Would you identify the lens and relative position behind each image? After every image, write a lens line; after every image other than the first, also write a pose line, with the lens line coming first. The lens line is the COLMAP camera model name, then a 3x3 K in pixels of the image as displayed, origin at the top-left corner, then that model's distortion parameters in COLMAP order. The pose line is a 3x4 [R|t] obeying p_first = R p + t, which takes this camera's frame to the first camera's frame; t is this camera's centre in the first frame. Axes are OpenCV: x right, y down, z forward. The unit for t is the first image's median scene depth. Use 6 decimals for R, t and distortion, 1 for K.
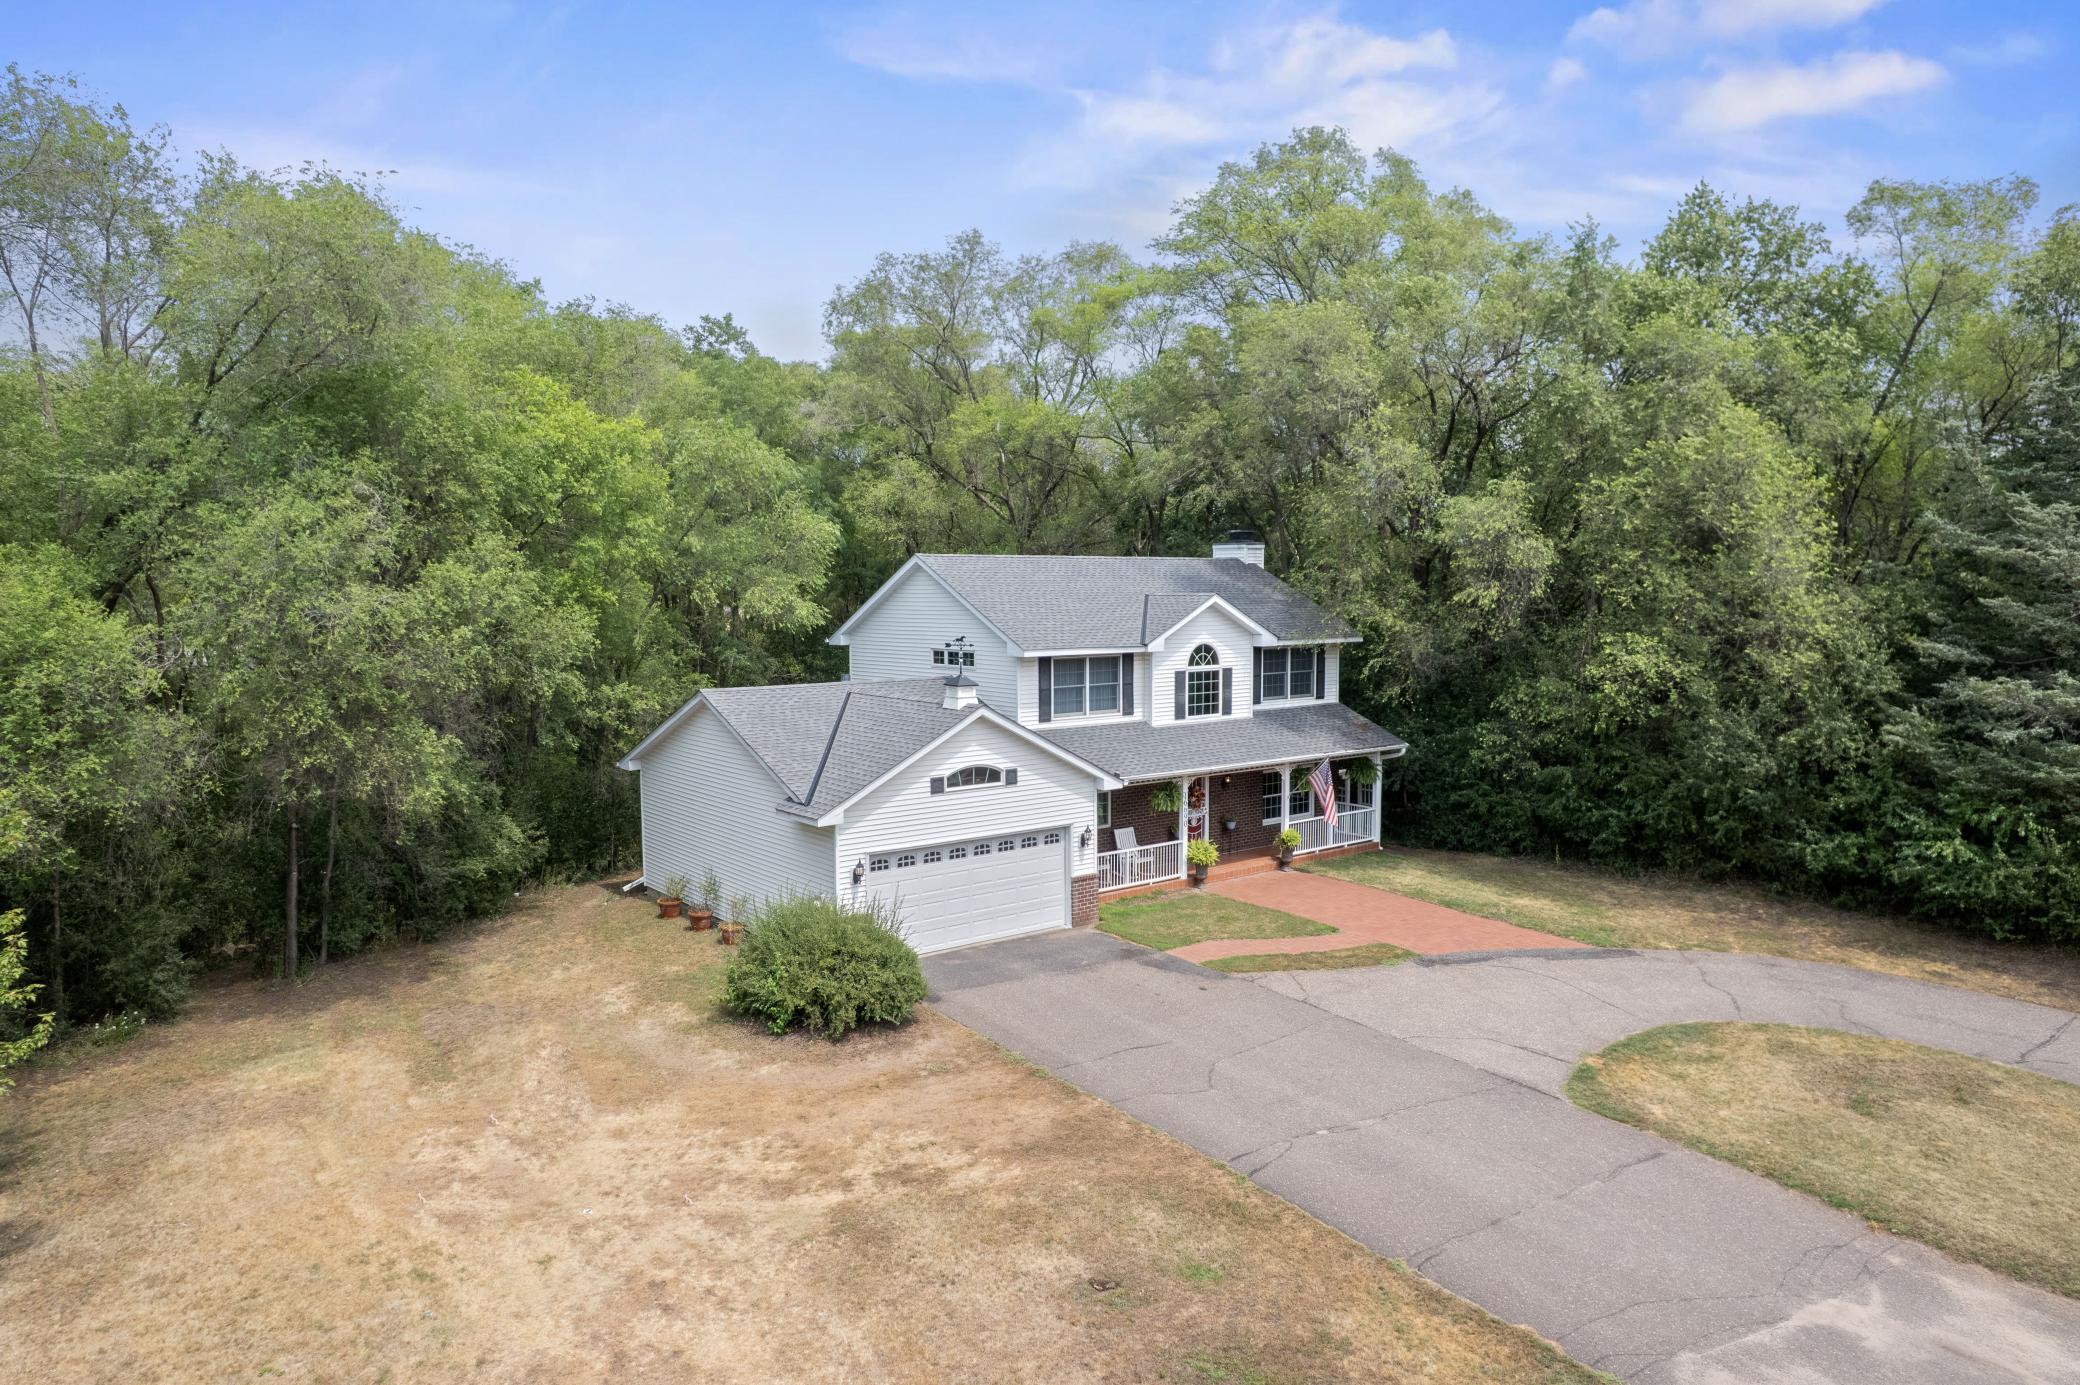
lens RADIAL K [[1325.1, 0, 1040.0], [0, 1325.1, 692.5], [0, 0, 1]] dist [-0.060120, 0.041969]
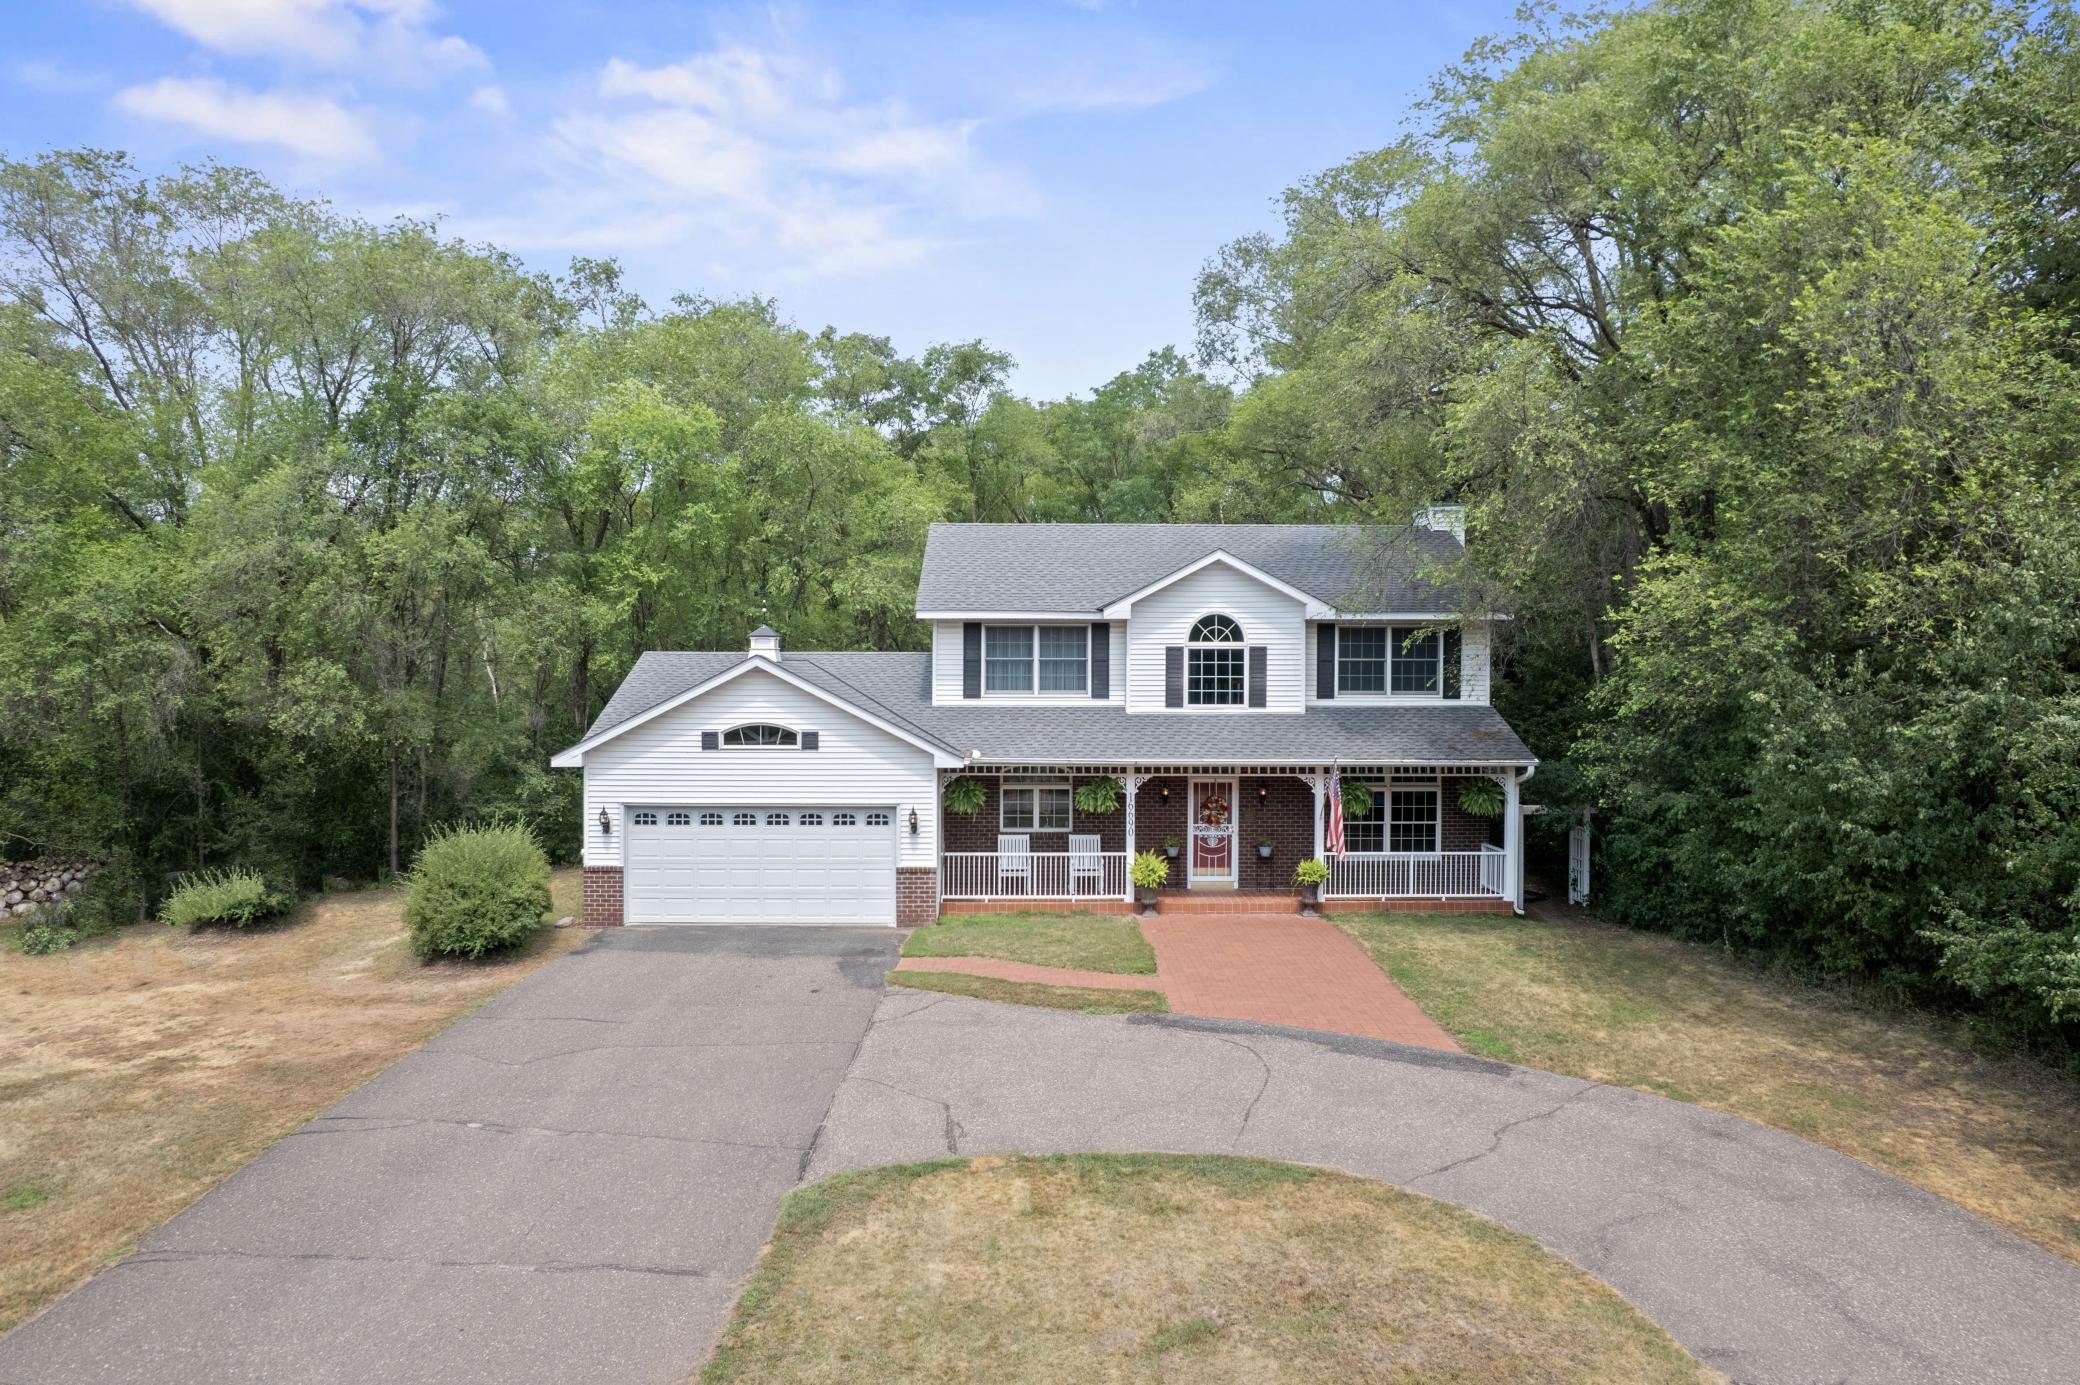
lens RADIAL K [[1325.1, 0, 1040.0], [0, 1325.1, 692.5], [0, 0, 1]] dist [-0.060120, 0.041969]
pose [[0.799142, 0.012652, -0.601009, 0.595676], [-0.052877, 0.997383, -0.049313, 0.062990], [0.598813, 0.071188, 0.797719, 0.357523]]
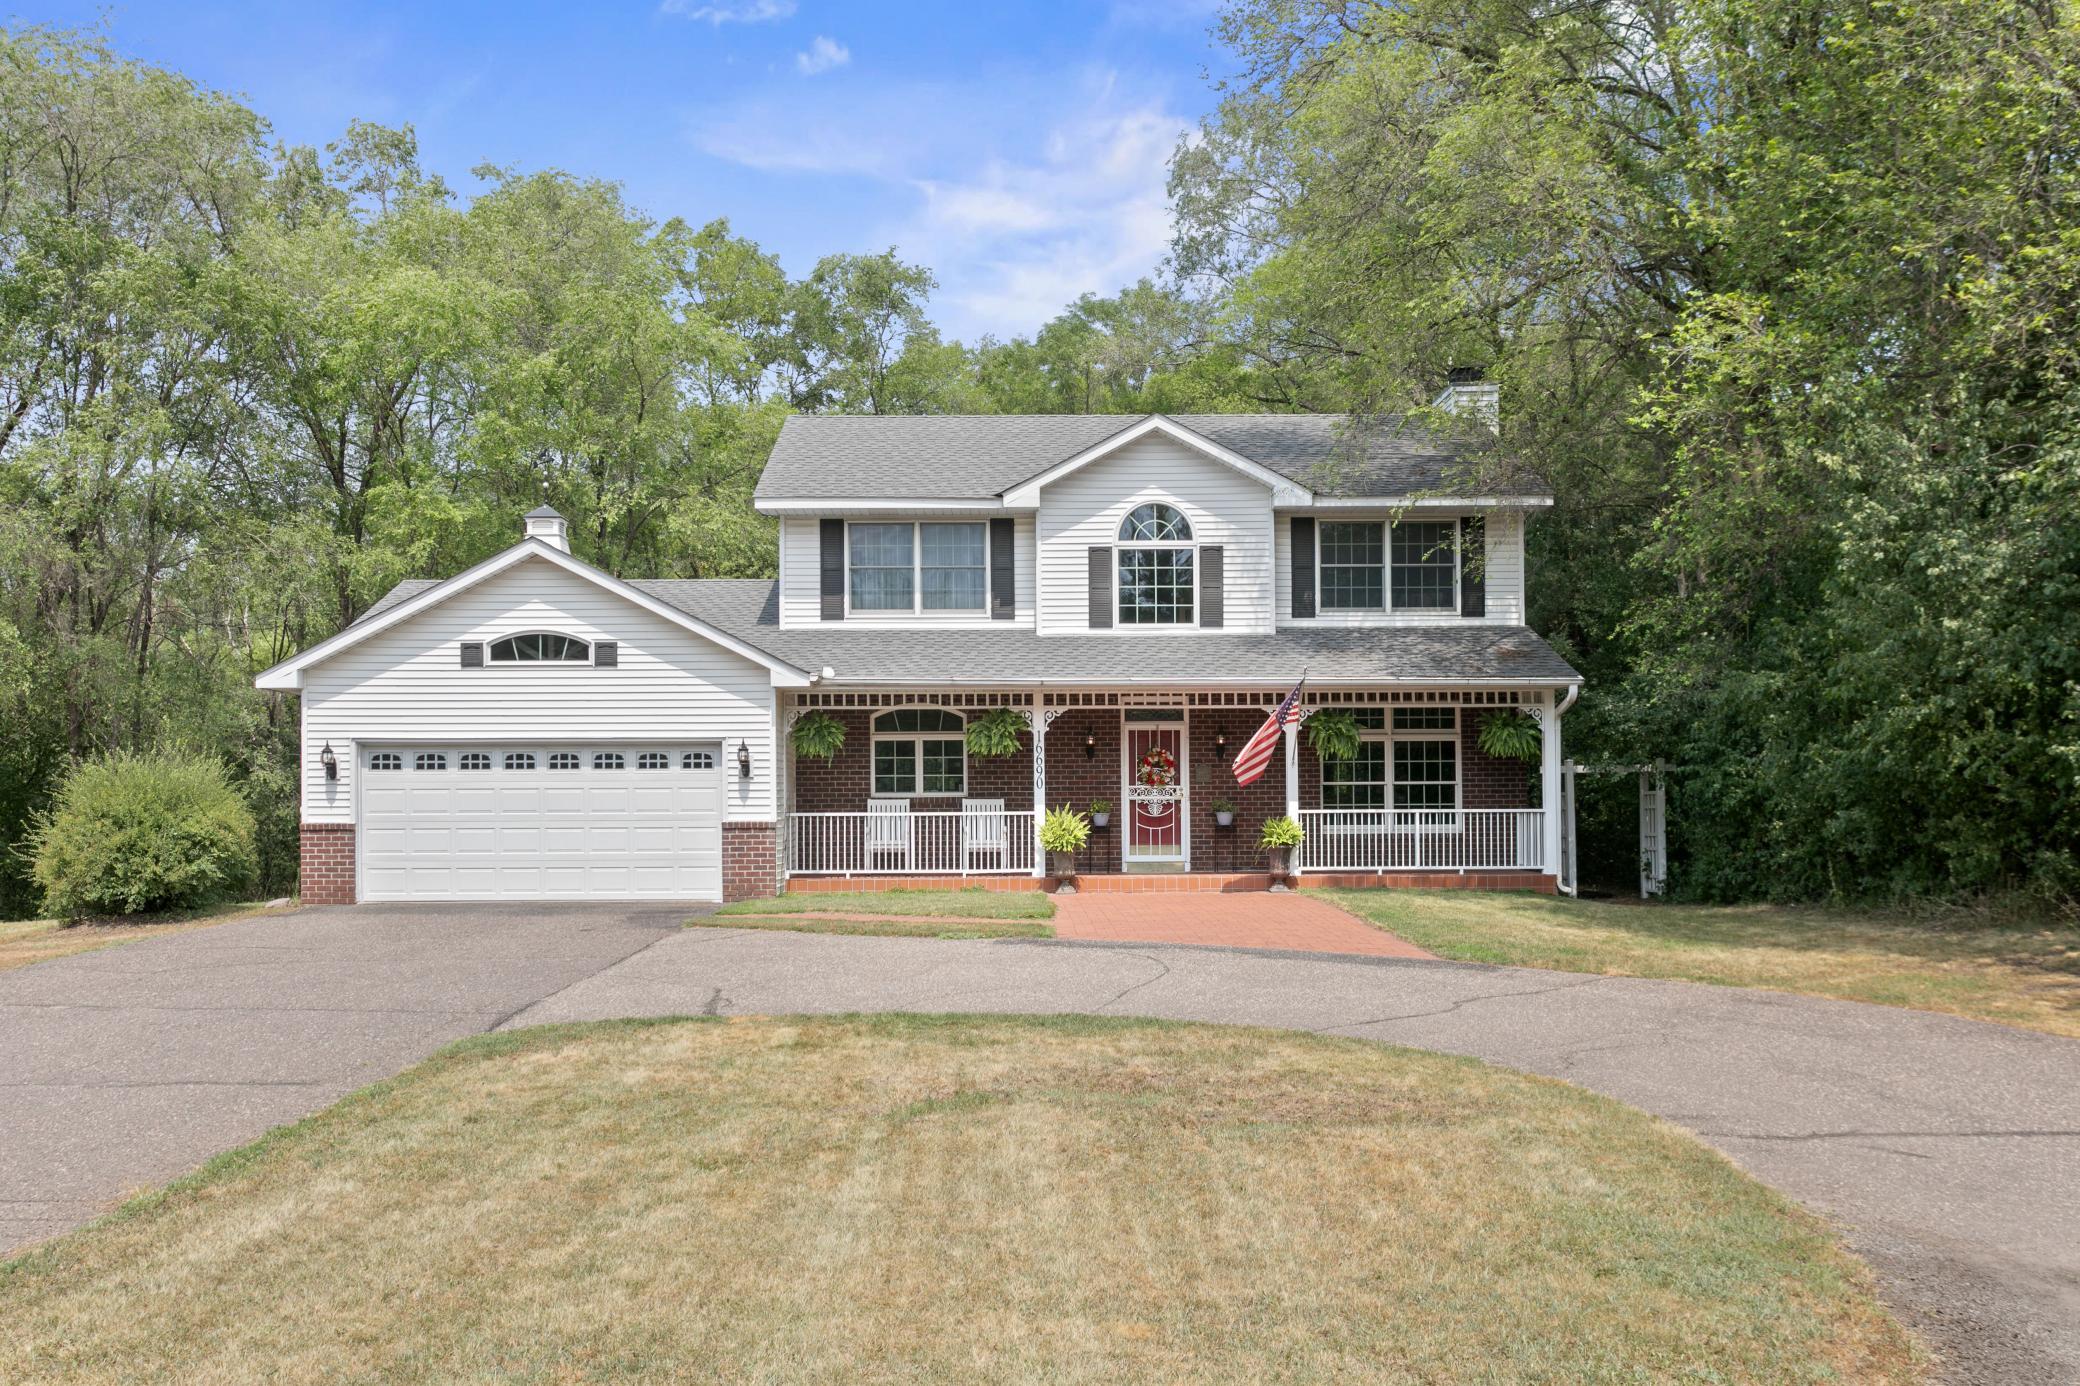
lens RADIAL K [[1741.3, 0, 1021.2], [0, 1741.3, 800.6], [0, 0, 1]] dist [-0.001197, 0.011124]
pose [[0.798153, -0.005852, -0.602427, 0.631867], [-0.044141, 0.996697, -0.068163, 0.176184], [0.600836, 0.080996, 0.795258, 0.406211]]
